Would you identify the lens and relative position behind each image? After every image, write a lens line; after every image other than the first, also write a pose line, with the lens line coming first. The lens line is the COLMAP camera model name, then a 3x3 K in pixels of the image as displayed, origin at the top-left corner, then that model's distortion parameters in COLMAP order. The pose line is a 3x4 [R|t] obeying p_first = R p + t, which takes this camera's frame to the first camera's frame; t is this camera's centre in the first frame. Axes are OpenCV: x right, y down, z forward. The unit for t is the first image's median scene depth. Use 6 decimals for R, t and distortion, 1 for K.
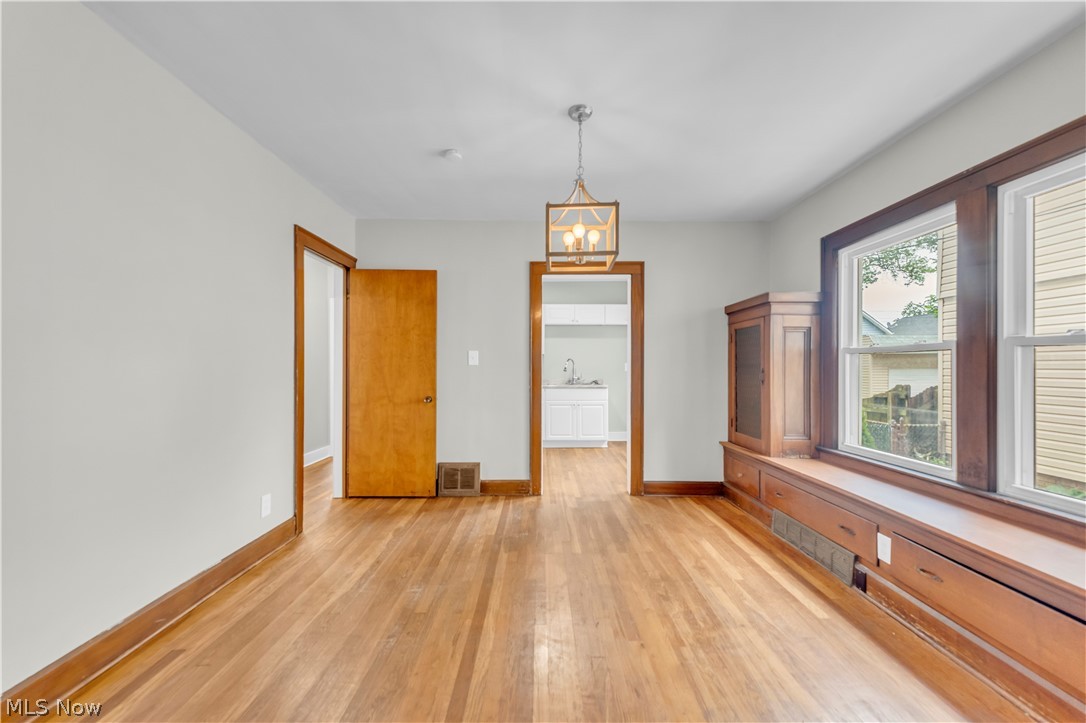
lens RADIAL K [[444.9, 0, 545.6], [0, 444.9, 366.7], [0, 0, 1]] dist [0.000557, -0.000043]
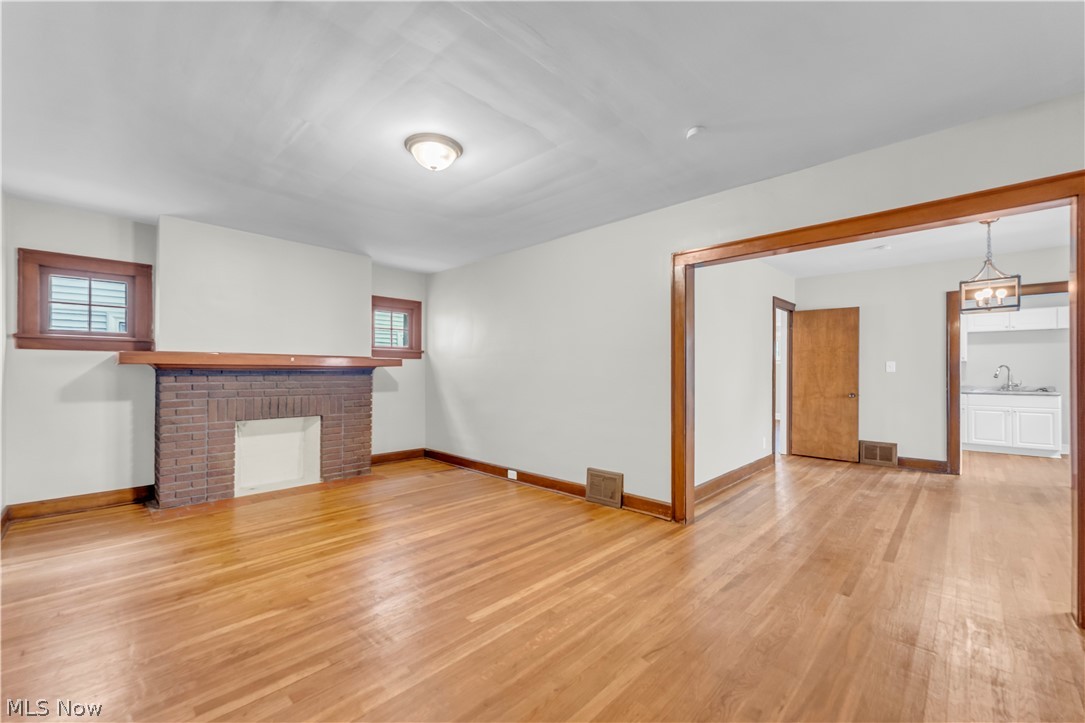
lens RADIAL K [[437.2, 0, 537.2], [0, 437.2, 370.2], [0, 0, 1]] dist [0.001521, 0.000359]
pose [[0.704747, -0.000635, -0.709459, 0.027974], [-0.001038, 0.999998, -0.001926, -0.005592], [0.709458, 0.002094, 0.704745, -0.756185]]
